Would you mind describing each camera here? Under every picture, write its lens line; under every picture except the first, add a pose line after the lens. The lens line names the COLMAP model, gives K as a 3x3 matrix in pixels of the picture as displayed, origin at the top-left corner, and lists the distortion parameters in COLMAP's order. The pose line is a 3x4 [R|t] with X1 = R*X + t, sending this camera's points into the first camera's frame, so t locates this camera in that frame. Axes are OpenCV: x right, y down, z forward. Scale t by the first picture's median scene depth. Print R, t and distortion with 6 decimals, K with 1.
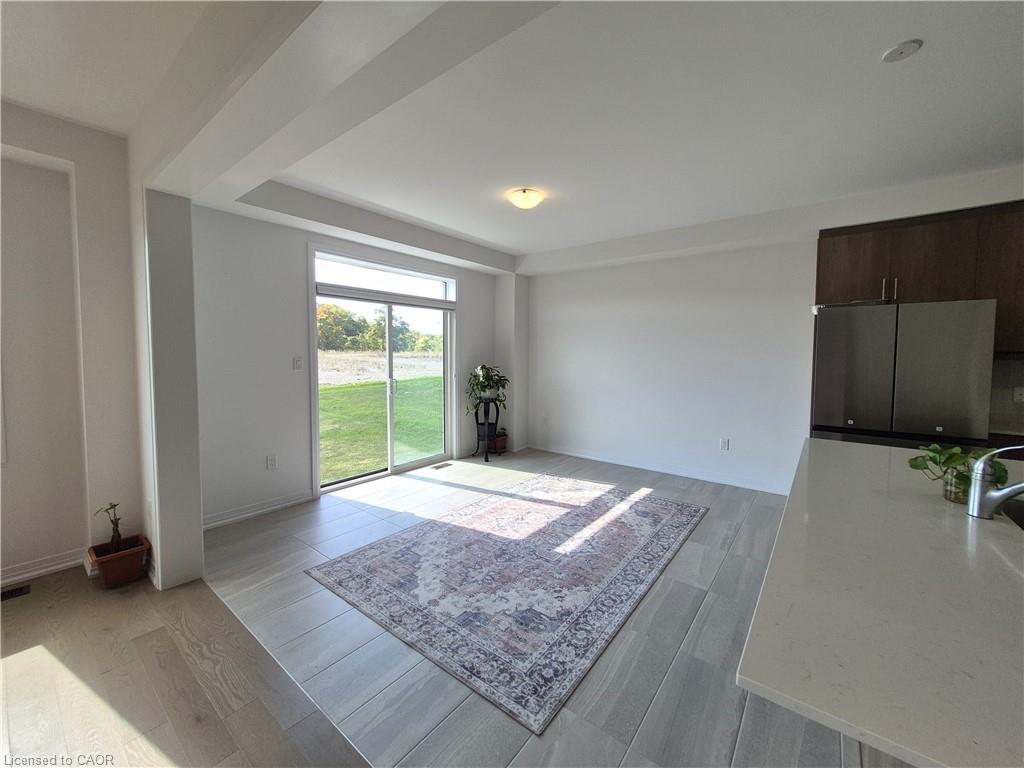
lens RADIAL K [[401.4, 0, 519.7], [0, 401.4, 372.1], [0, 0, 1]] dist [0.000609, -0.000478]
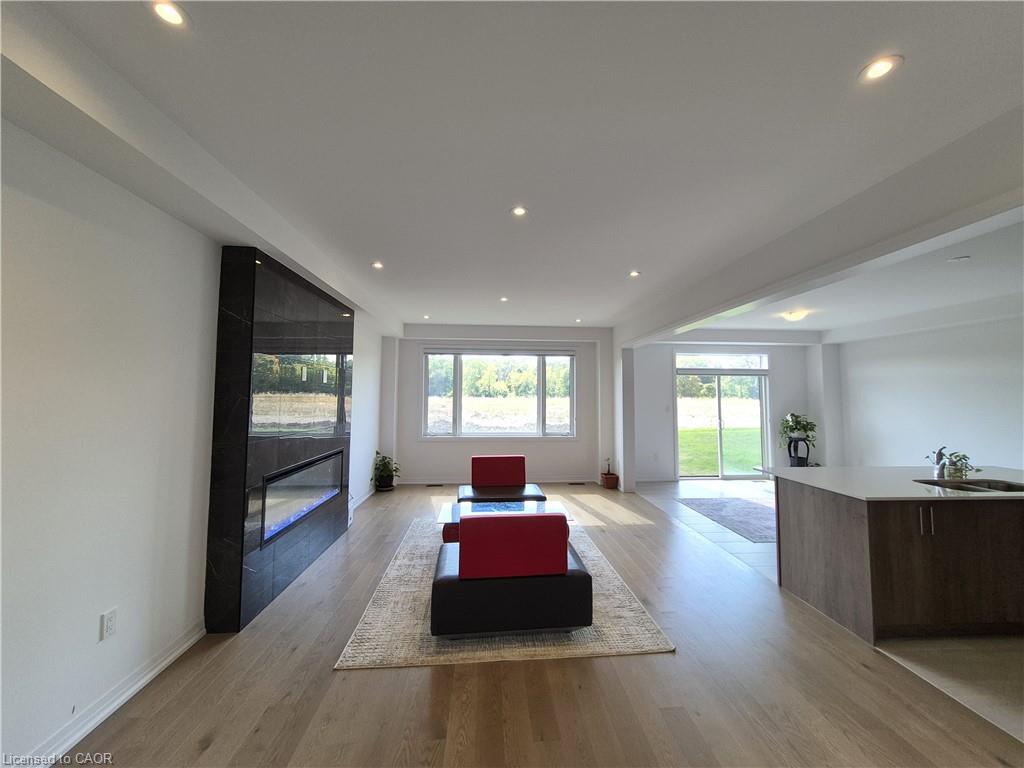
lens RADIAL K [[401.4, 0, 519.7], [0, 401.4, 372.1], [0, 0, 1]] dist [0.000609, -0.000478]
pose [[0.672092, -0.047187, -0.738963, 0.477885], [-0.039171, 0.994304, -0.099118, 0.023397], [0.739431, 0.095562, 0.666415, -0.982577]]
